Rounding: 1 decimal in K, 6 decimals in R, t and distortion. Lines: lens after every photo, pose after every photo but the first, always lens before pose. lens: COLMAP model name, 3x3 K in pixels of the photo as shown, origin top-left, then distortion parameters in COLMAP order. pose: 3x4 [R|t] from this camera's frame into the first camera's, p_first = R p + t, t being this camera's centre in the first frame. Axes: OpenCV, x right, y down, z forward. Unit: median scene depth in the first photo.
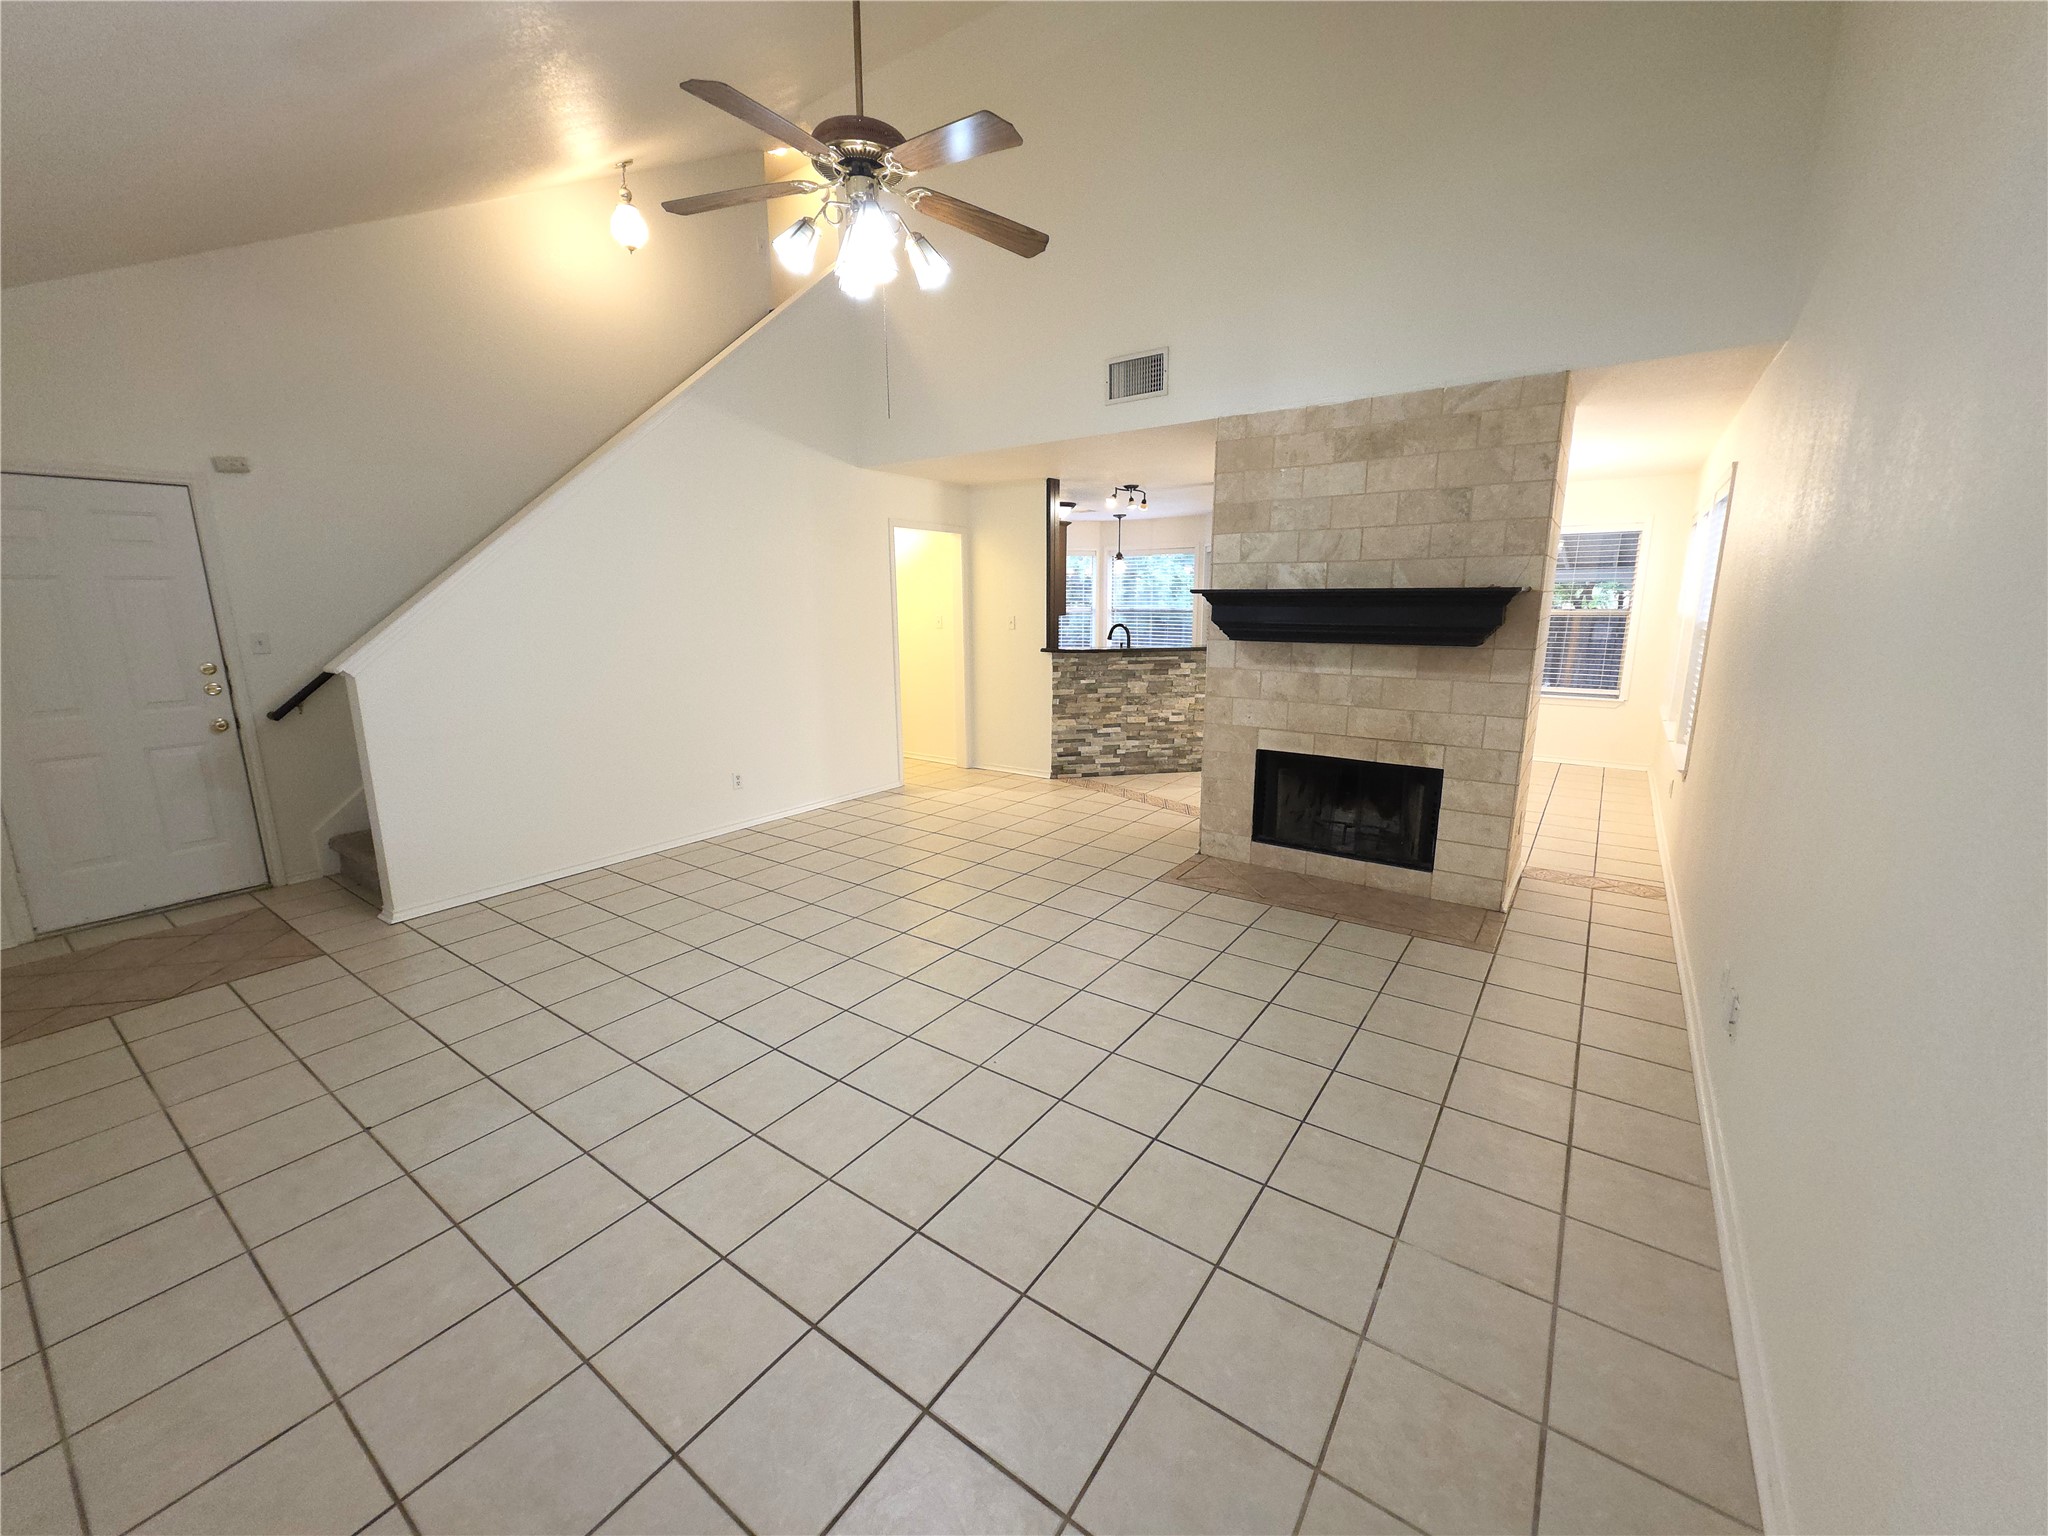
lens RADIAL K [[813.1, 0, 1019.9], [0, 813.1, 769.2], [0, 0, 1]] dist [0.003102, 0.000111]
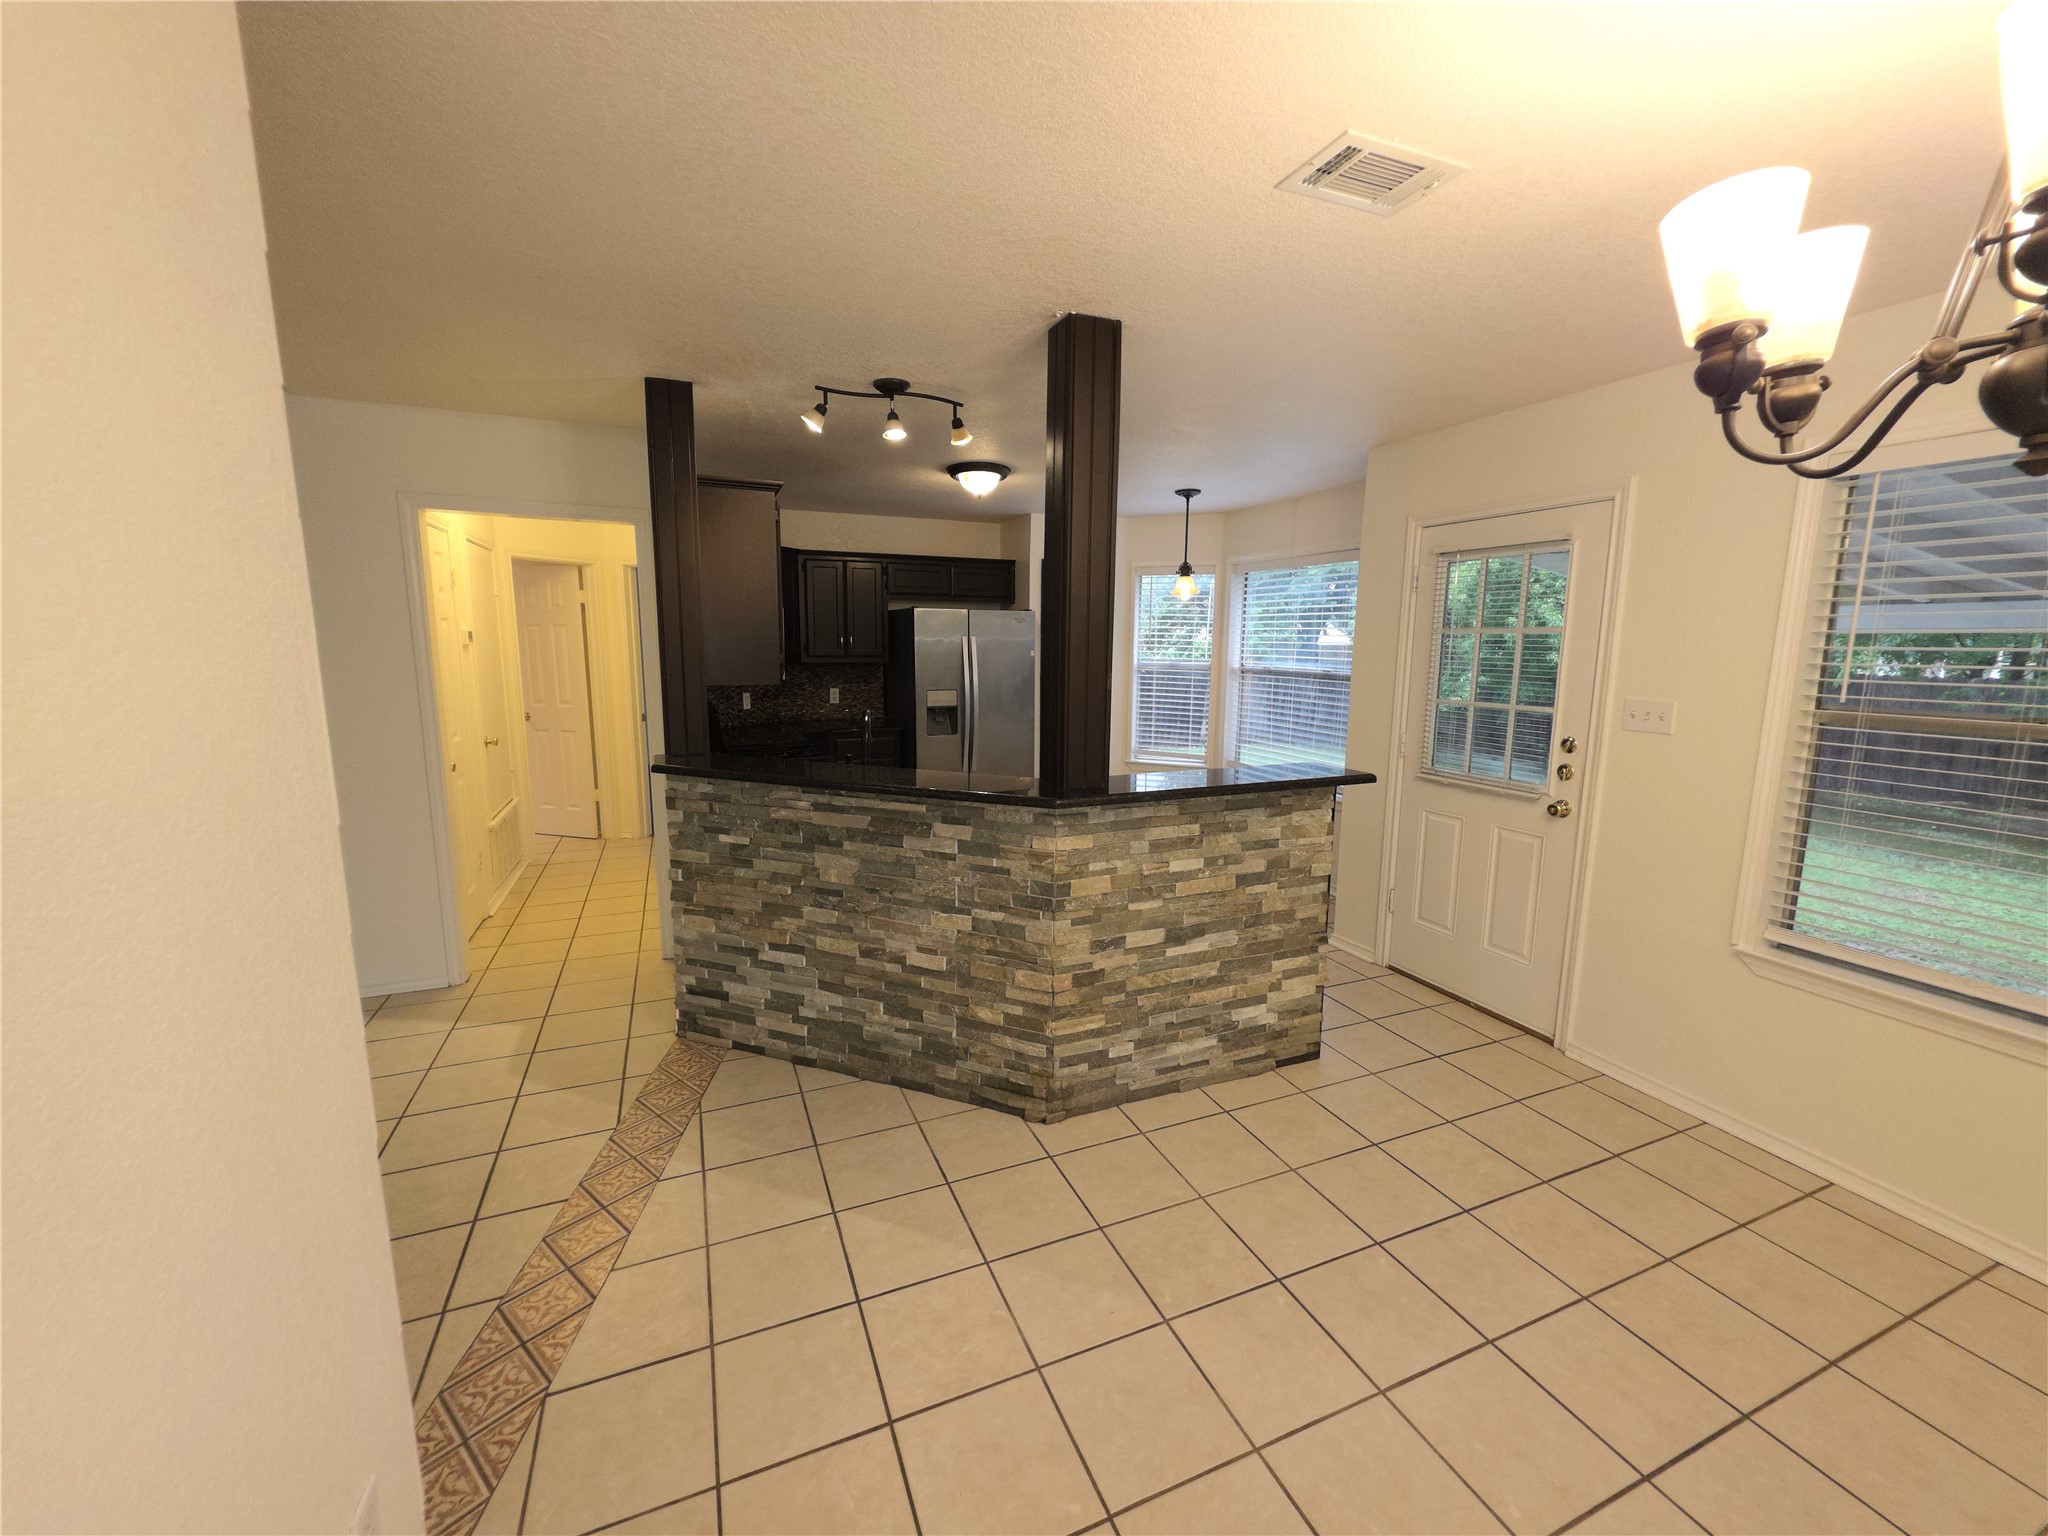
lens RADIAL K [[813.1, 0, 1030.0], [0, 813.1, 768.5], [0, 0, 1]] dist [0.003102, 0.000111]
pose [[0.853708, 0.095886, -0.511848, 0.428222], [-0.122124, 0.992355, -0.017790, -0.154105], [0.506229, 0.077696, 0.858892, 0.693385]]
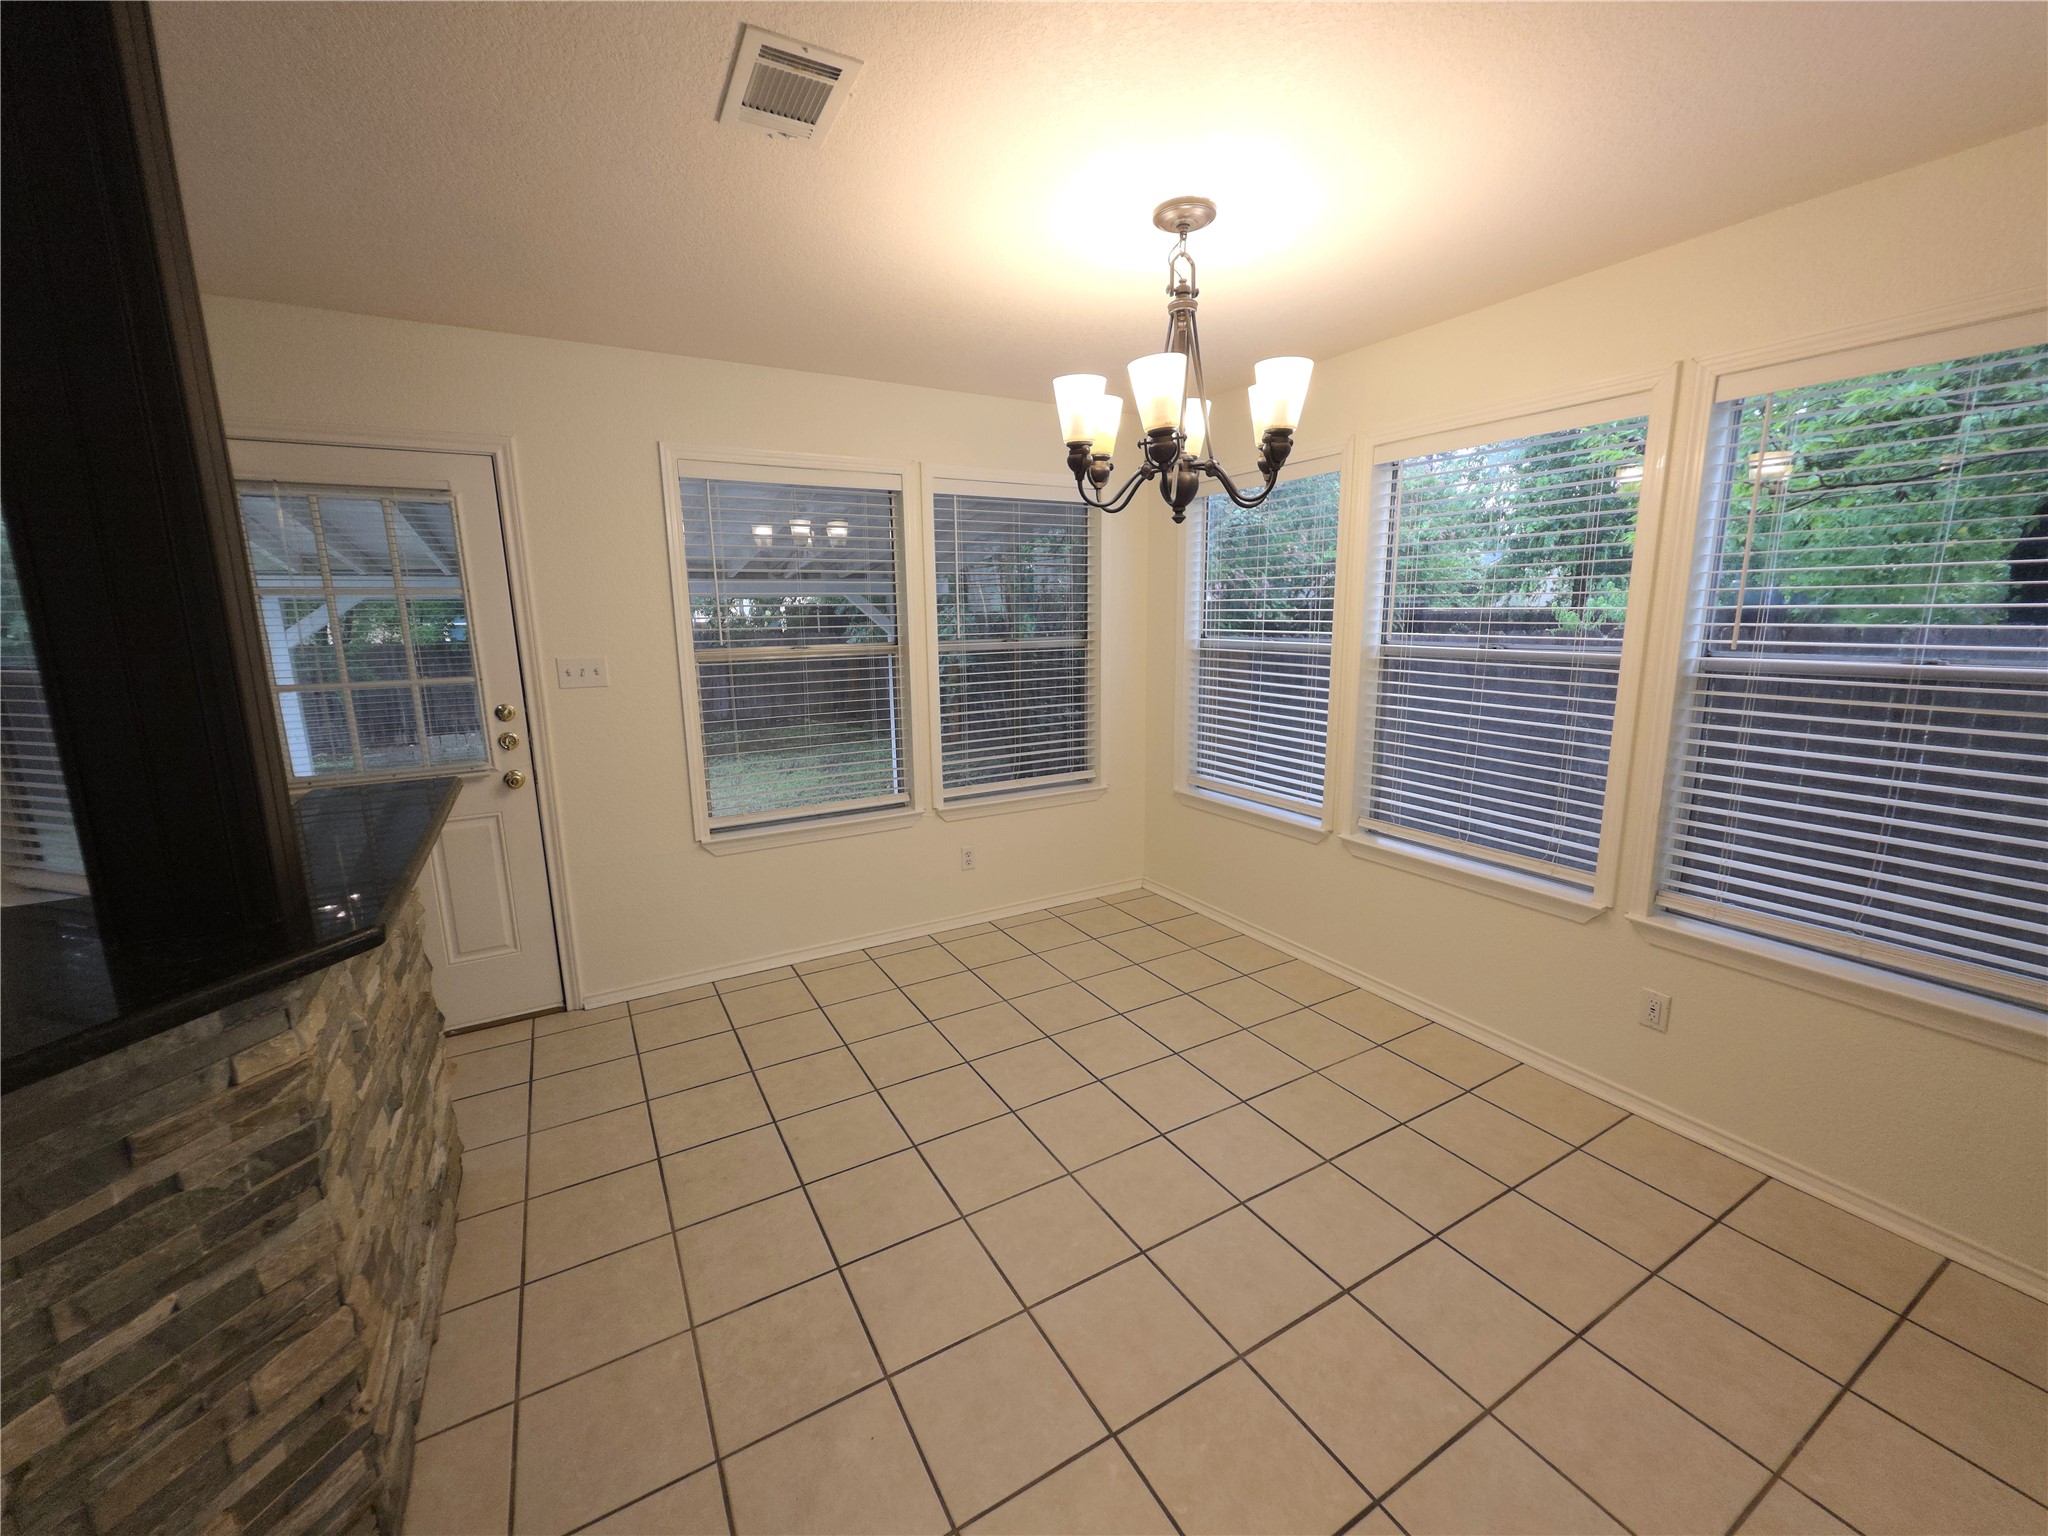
lens RADIAL K [[813.1, 0, 1030.1], [0, 813.1, 760.3], [0, 0, 1]] dist [0.003102, 0.000111]
pose [[0.407972, -0.157966, 0.899225, 0.178843], [0.191471, 0.977819, 0.084903, -0.169935], [-0.892691, 0.137537, 0.429169, 0.799708]]
